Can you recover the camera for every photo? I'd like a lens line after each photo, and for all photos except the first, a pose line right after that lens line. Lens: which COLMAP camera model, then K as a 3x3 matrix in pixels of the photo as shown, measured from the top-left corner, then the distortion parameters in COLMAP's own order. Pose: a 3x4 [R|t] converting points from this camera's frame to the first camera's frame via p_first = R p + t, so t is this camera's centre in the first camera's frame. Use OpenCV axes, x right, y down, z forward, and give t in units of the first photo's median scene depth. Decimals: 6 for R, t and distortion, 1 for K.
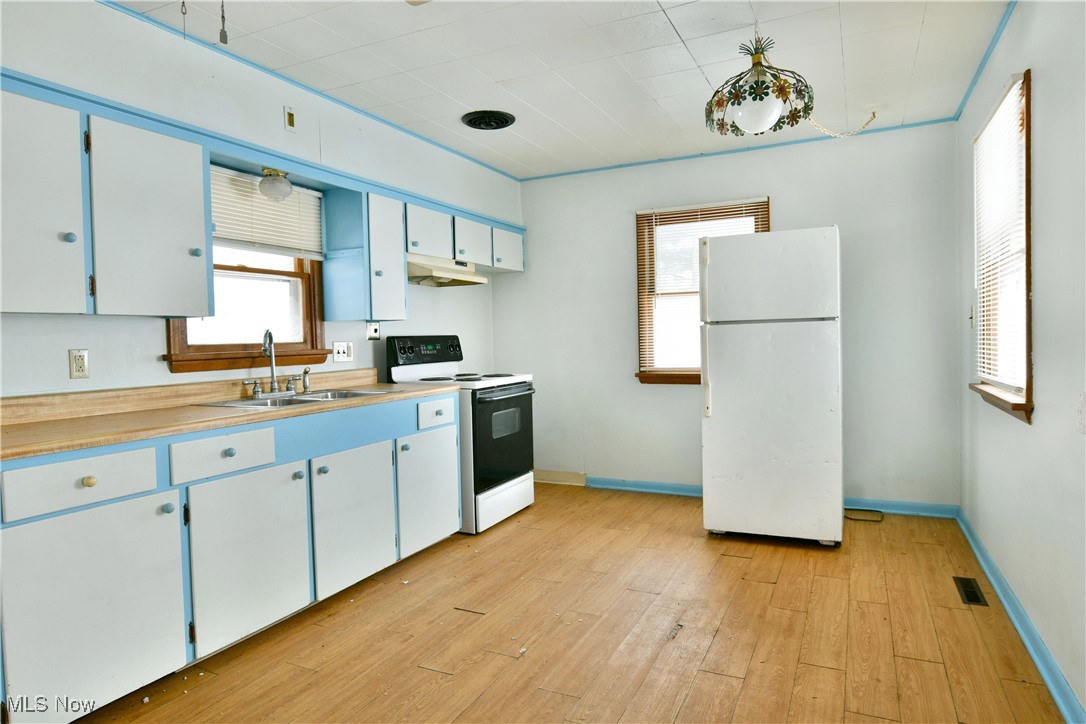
lens RADIAL K [[644.7, 0, 543.0], [0, 644.7, 362.0], [0, 0, 1]] dist [-0.001419, -0.001086]
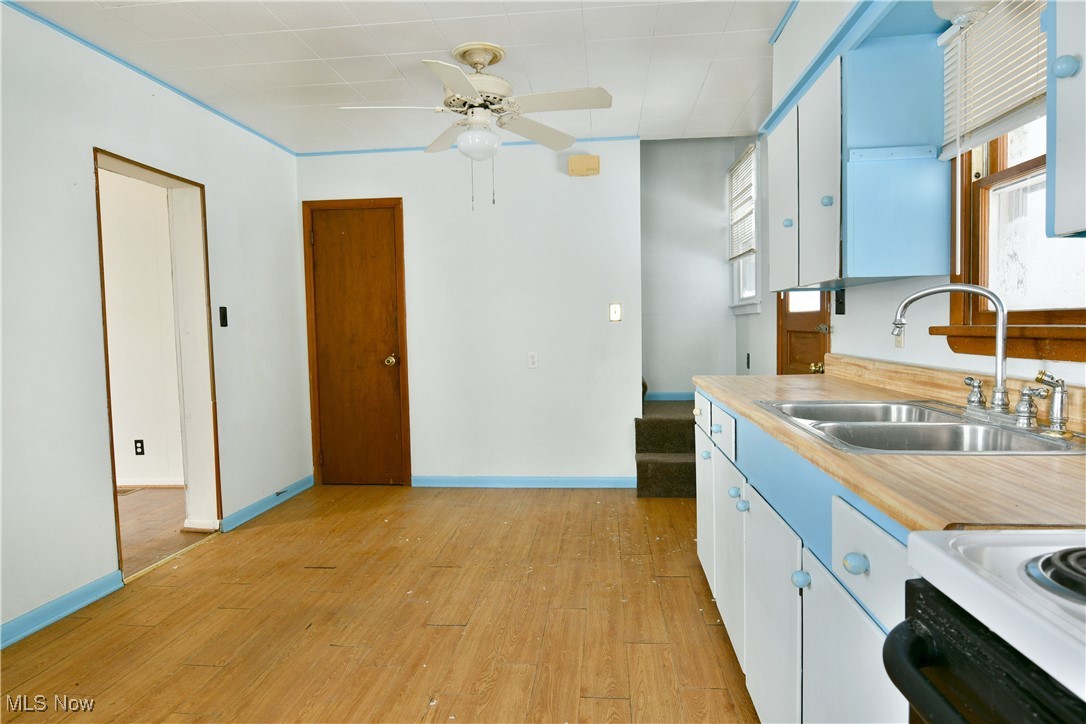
lens RADIAL K [[662.7, 0, 541.4], [0, 662.7, 353.1], [0, 0, 1]] dist [-0.002955, -0.000980]
pose [[-0.938166, 0.055721, -0.341671, 0.077138], [0.028332, 0.996009, 0.084638, -0.049891], [0.345023, 0.069724, -0.936001, 1.350783]]
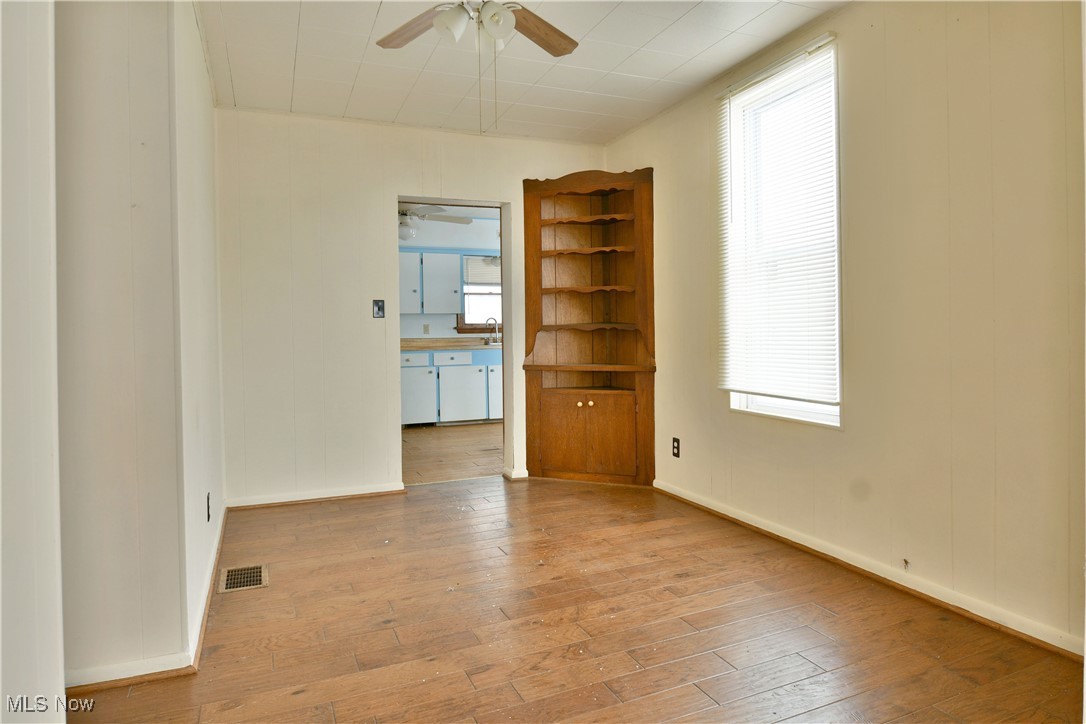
lens RADIAL K [[658.0, 0, 592.5], [0, 658.0, 358.2], [0, 0, 1]] dist [-0.001987, -0.000478]
pose [[0.793521, 0.036944, -0.607420, 1.426445], [-0.026987, 0.999310, 0.025524, 0.030684], [0.607944, -0.003861, 0.793971, -0.795229]]
